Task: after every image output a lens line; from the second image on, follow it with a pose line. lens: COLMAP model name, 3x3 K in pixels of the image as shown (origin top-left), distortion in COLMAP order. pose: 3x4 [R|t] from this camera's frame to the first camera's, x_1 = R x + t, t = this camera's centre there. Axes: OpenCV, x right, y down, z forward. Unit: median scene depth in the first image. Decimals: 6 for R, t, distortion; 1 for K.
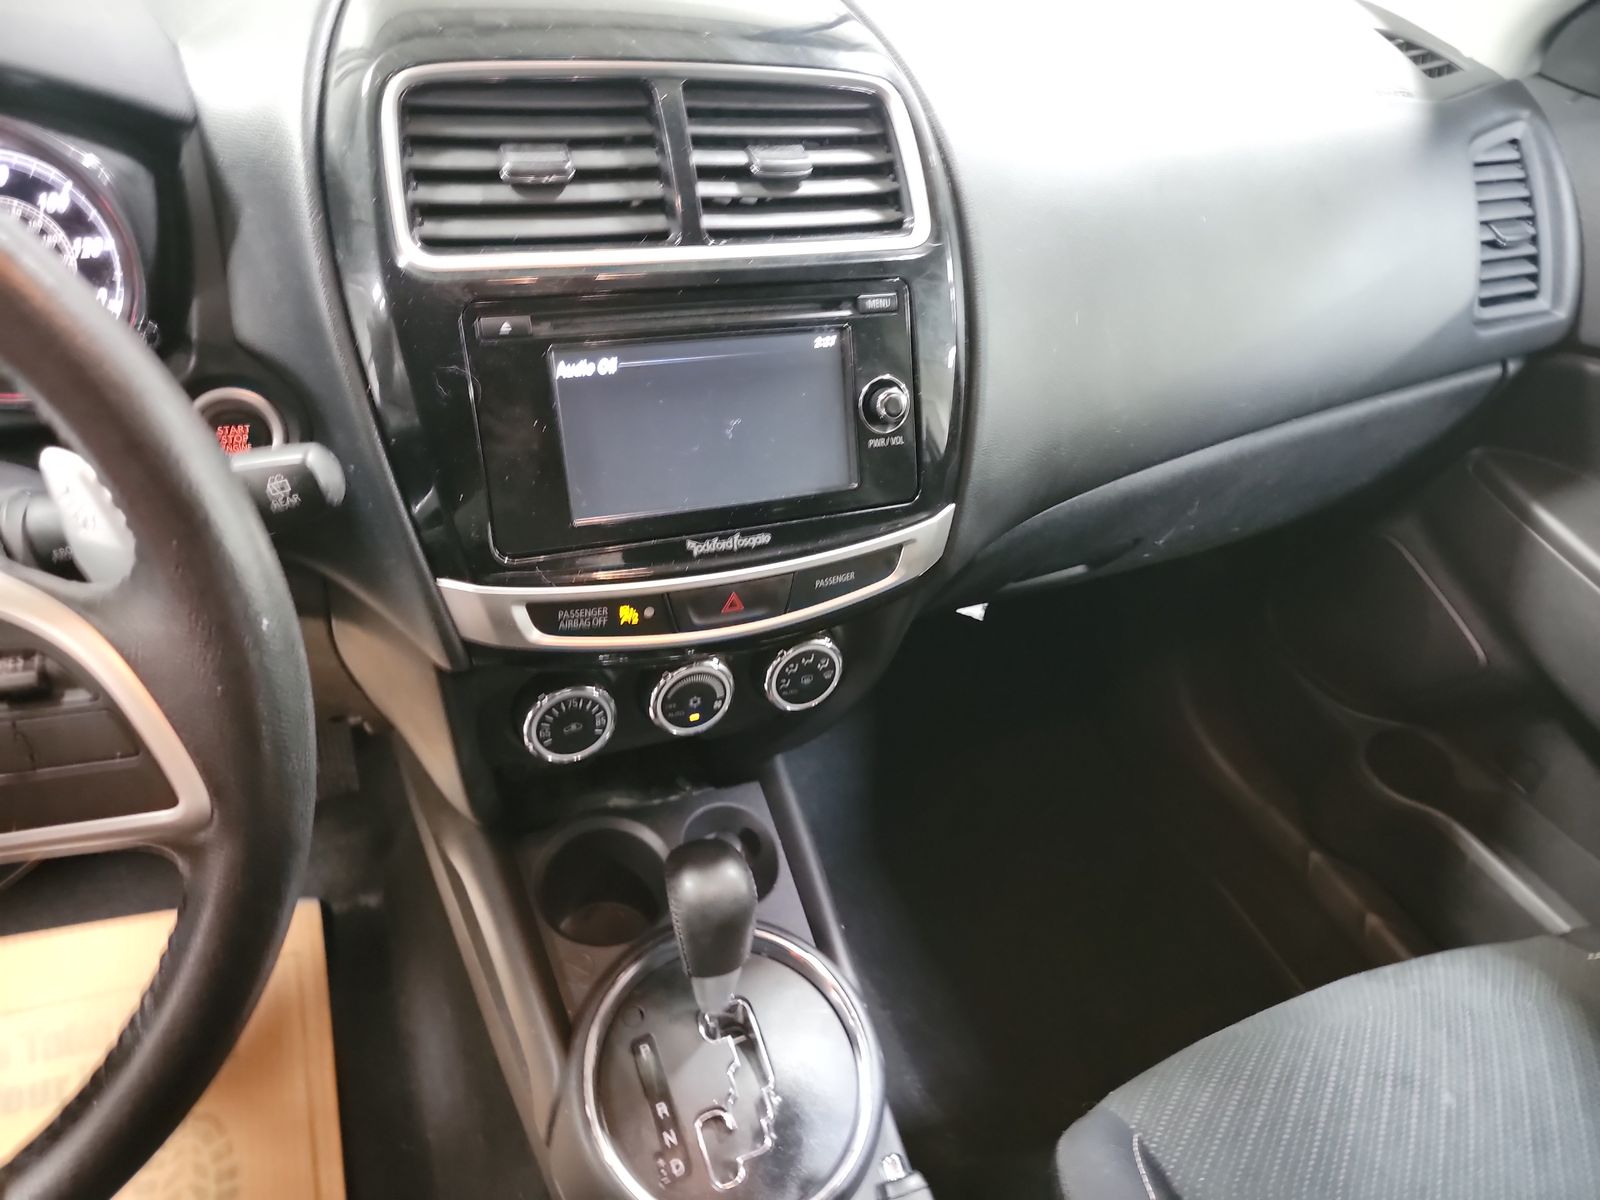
lens RADIAL K [[973.2, 0, 800.0], [0, 973.2, 600.0], [0, 0, 1]] dist [0.006193, -0.032880]
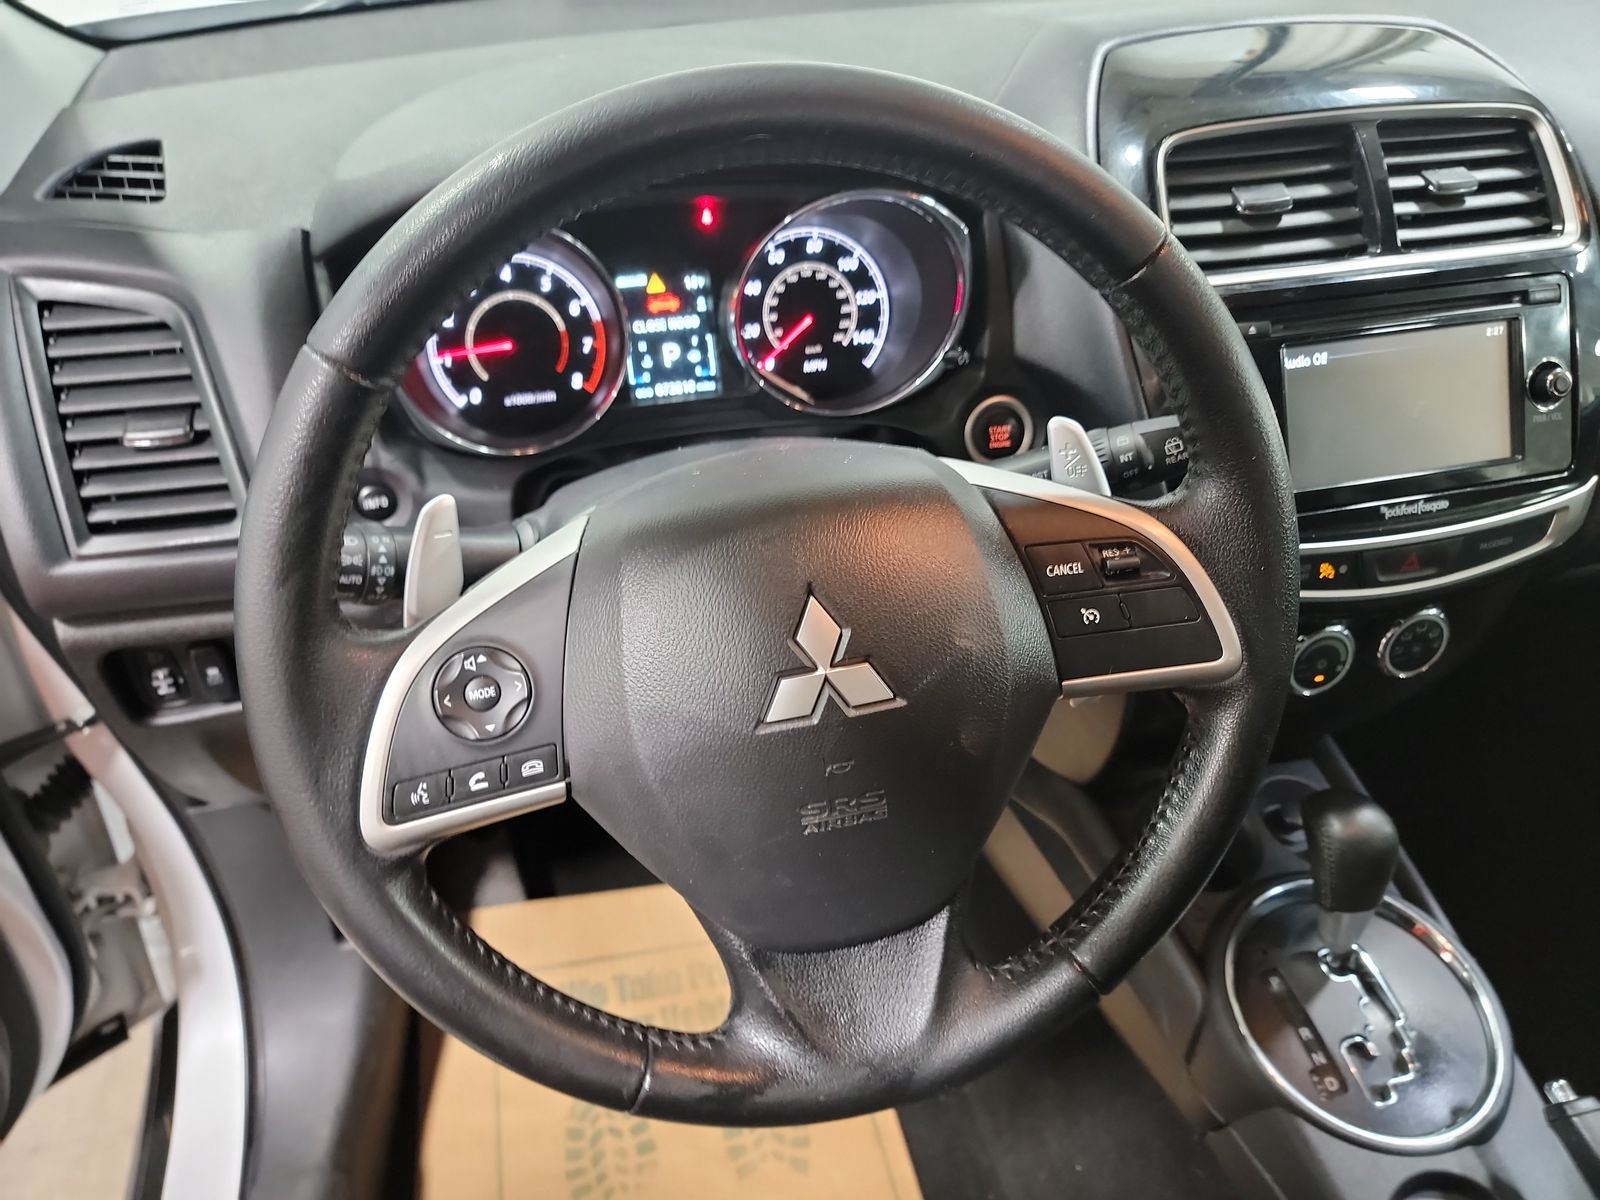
lens RADIAL K [[973.2, 0, 800.0], [0, 973.2, 600.0], [0, 0, 1]] dist [0.006193, -0.032880]
pose [[0.972409, -0.012068, -0.232968, -0.497743], [-0.002998, 0.997932, -0.064206, 0.121477], [0.233261, 0.063133, 0.970363, -0.261173]]
